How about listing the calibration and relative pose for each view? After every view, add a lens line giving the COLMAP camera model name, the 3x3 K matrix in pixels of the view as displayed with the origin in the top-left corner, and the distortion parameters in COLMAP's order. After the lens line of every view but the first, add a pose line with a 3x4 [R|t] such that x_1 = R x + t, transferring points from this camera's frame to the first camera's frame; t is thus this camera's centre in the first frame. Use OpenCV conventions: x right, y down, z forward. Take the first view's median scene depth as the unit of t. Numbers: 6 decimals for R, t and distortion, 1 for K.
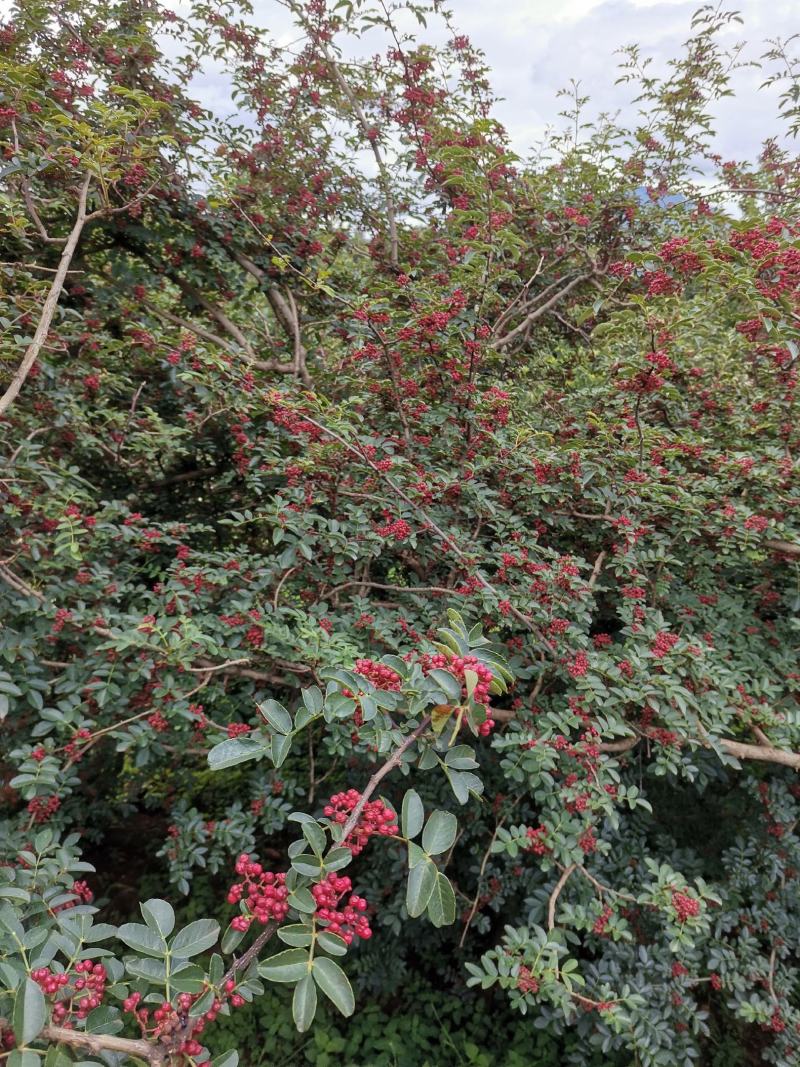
lens RADIAL K [[811.1, 0, 401.9], [0, 811.1, 520.0], [0, 0, 1]] dist [0.071663, -0.114450]
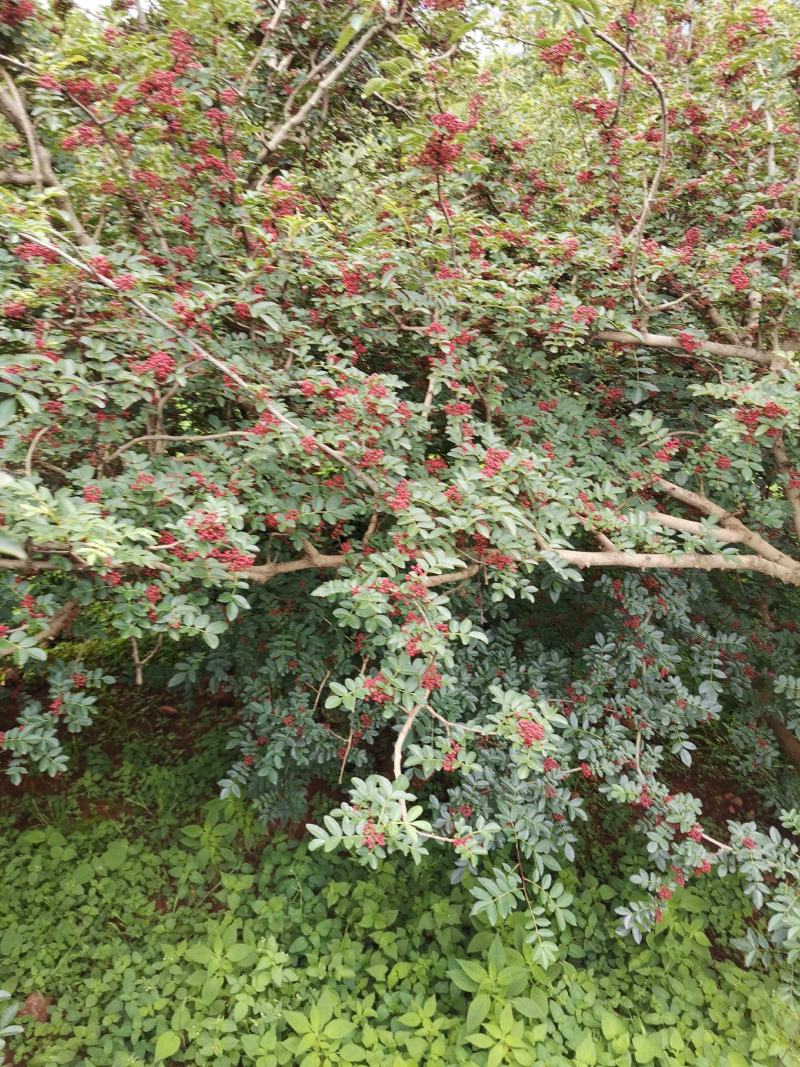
lens RADIAL K [[811.1, 0, 401.9], [0, 811.1, 520.0], [0, 0, 1]] dist [0.071663, -0.114450]
pose [[0.982468, -0.137241, 0.126179, 0.094814], [0.108902, 0.971817, 0.209072, 0.014782], [-0.151316, -0.191666, 0.969726, 0.125904]]
